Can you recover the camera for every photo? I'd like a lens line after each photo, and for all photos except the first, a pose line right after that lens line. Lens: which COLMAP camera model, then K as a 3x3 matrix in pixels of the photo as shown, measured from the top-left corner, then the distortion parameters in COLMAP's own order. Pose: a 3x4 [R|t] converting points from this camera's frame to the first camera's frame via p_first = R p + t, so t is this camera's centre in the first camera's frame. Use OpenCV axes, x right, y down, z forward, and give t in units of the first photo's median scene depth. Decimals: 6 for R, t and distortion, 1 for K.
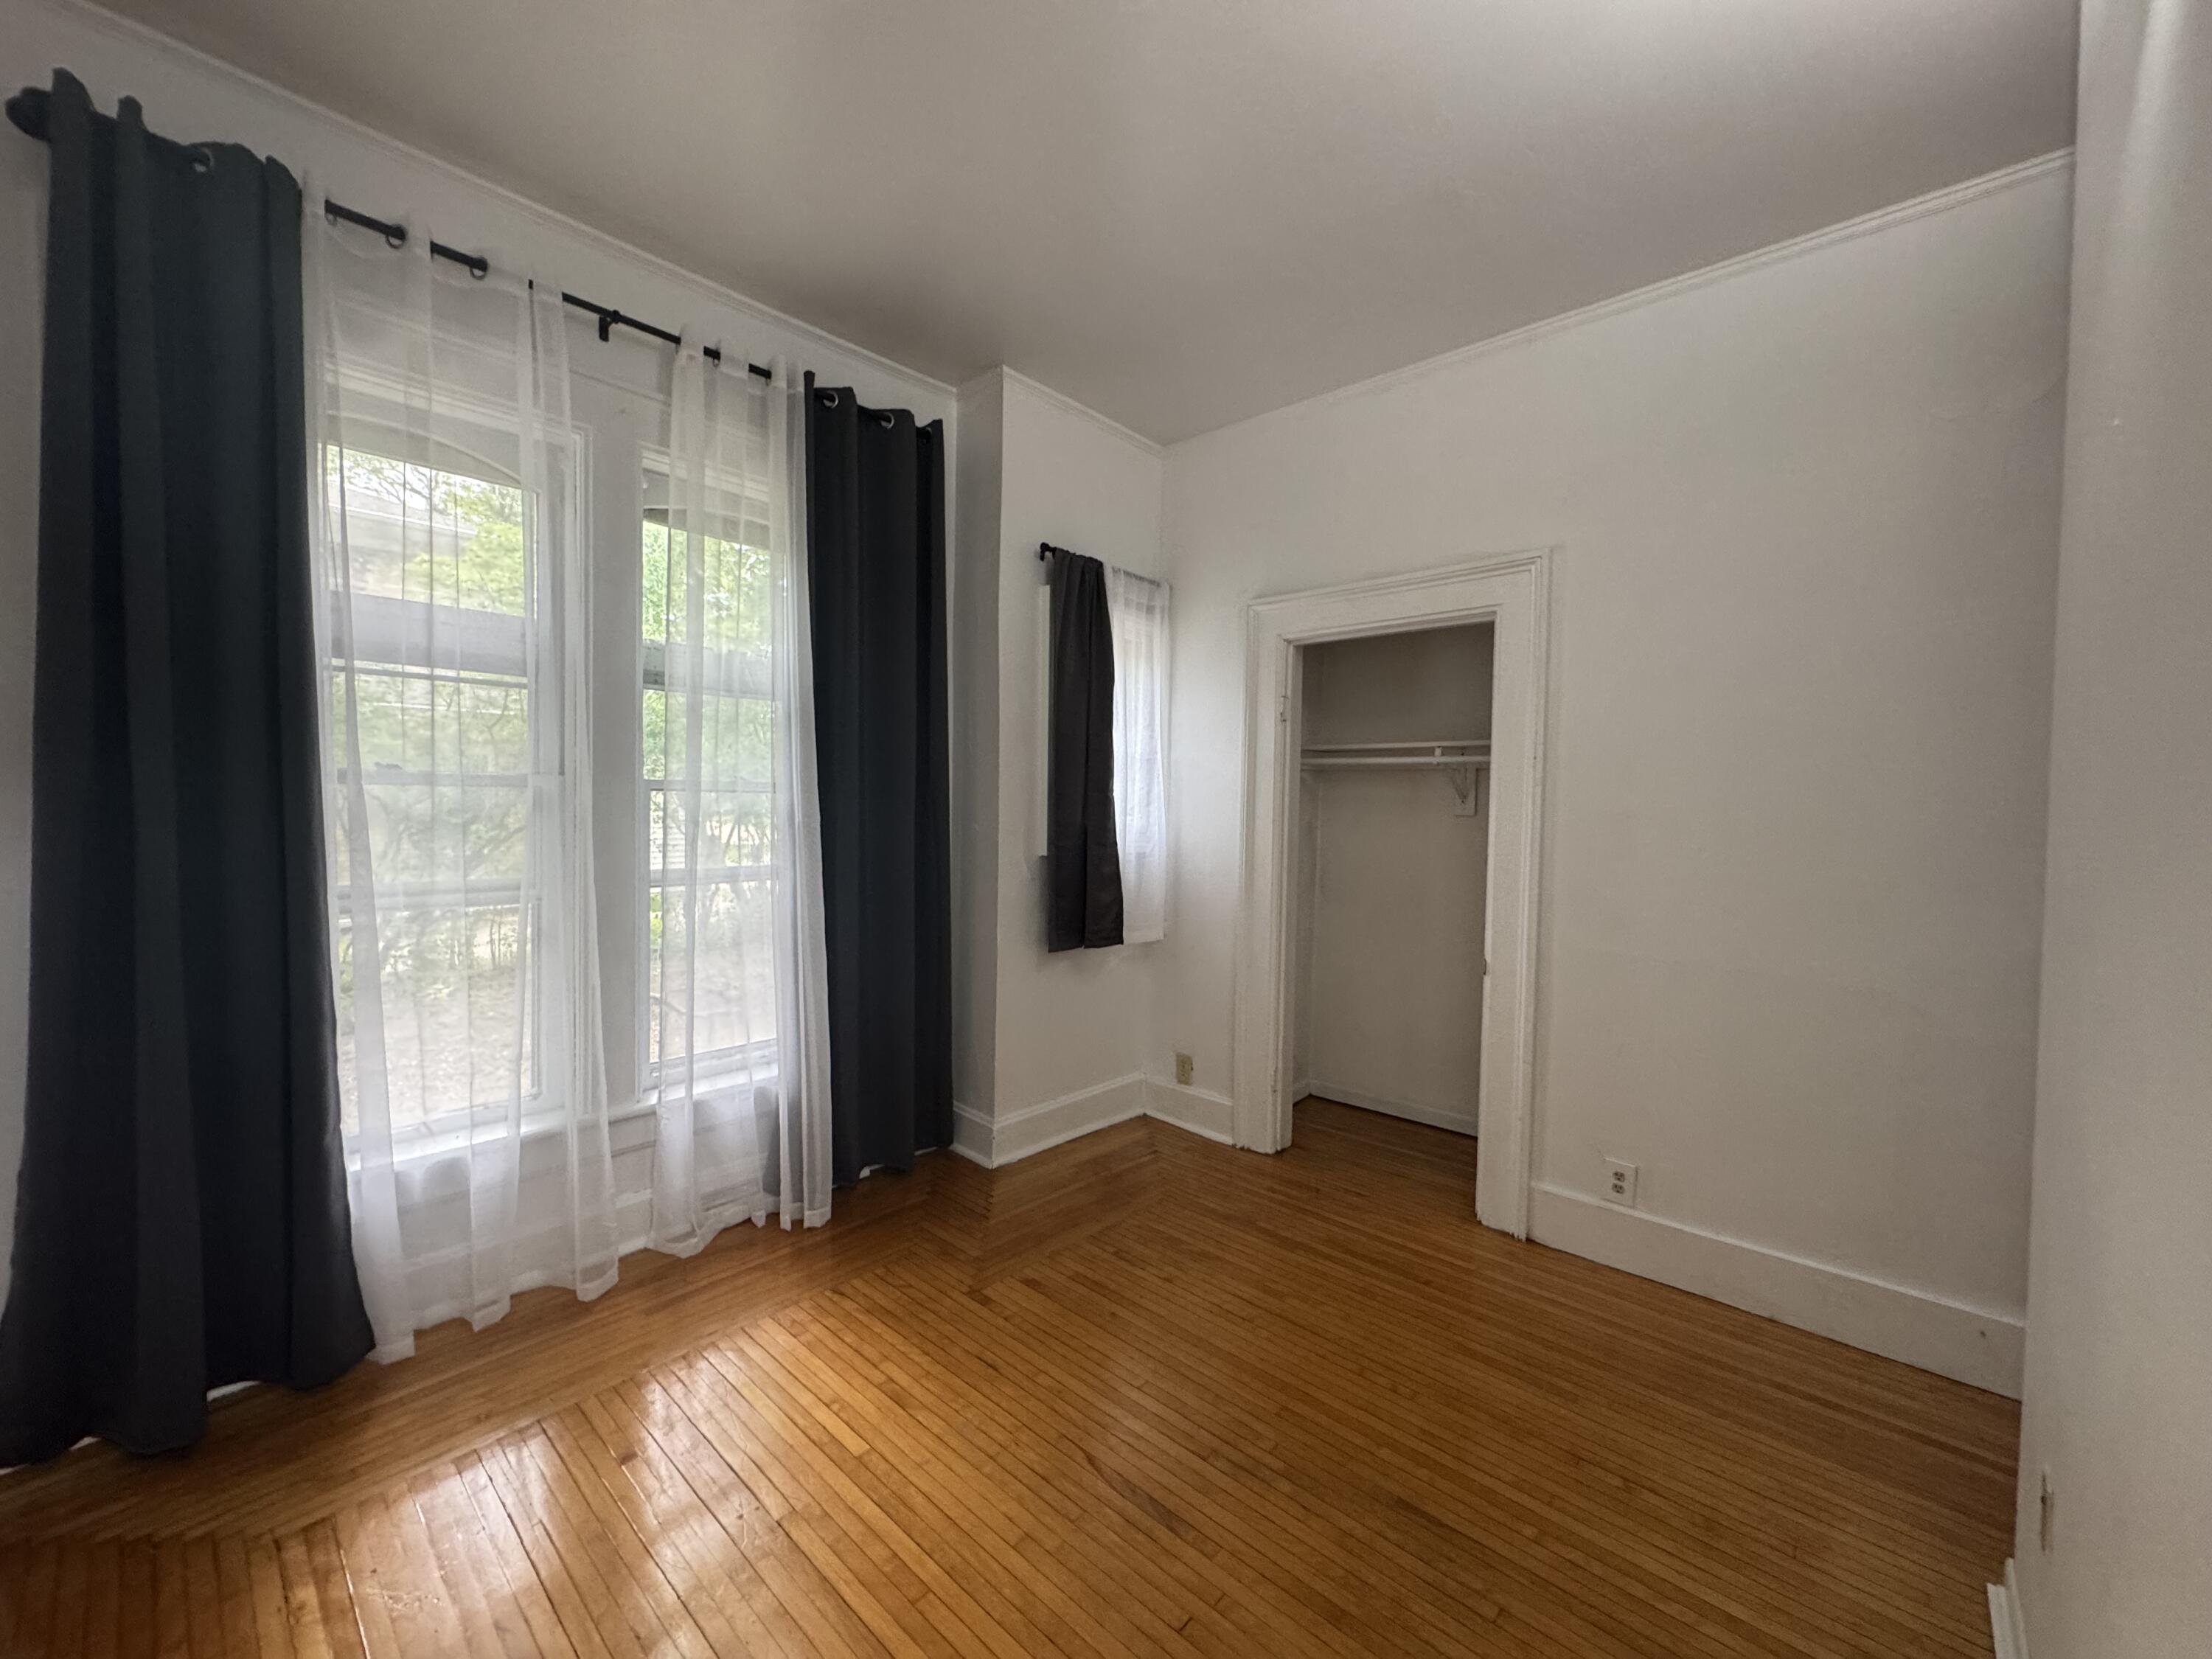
lens RADIAL K [[875.7, 0, 1103.9], [0, 875.7, 831.8], [0, 0, 1]] dist [-0.001660, 0.000704]
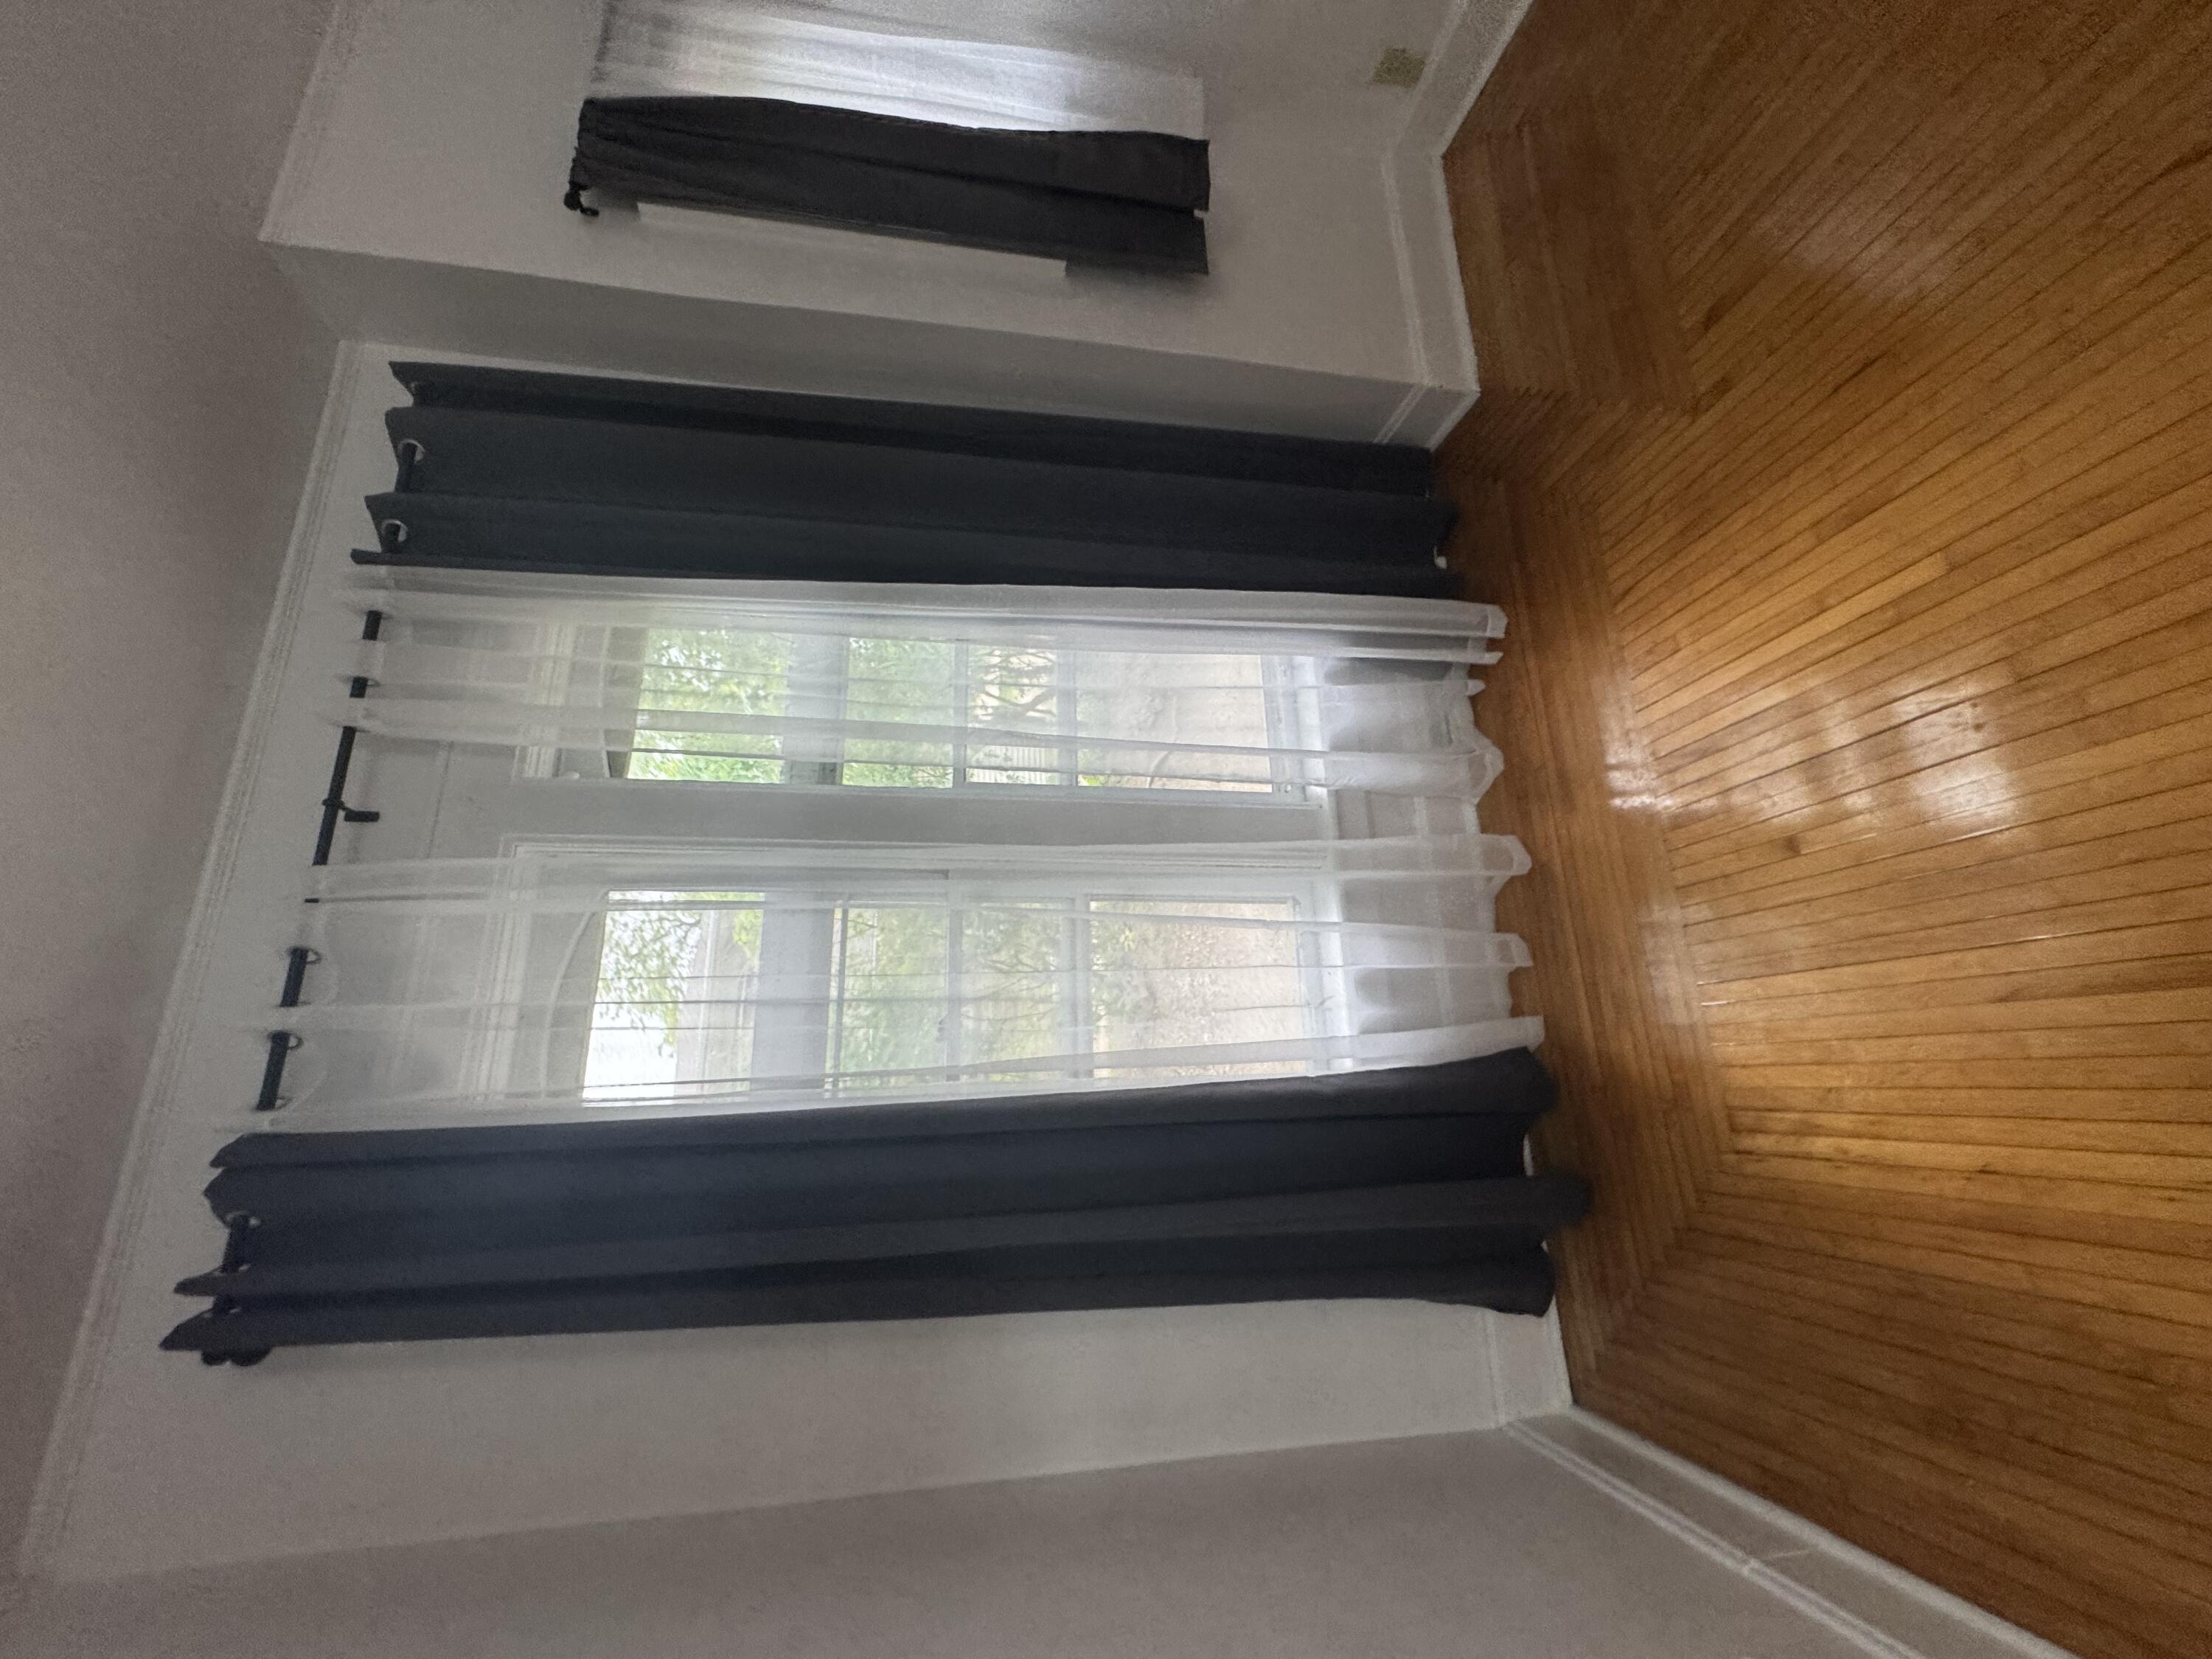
lens RADIAL K [[875.7, 0, 1103.9], [0, 875.7, 831.8], [0, 0, 1]] dist [-0.001660, 0.000704]
pose [[0.094255, -0.850434, -0.517569, -0.112058], [0.990535, 0.028004, 0.134373, -0.028903], [-0.099782, -0.525336, 0.845024, 0.254296]]
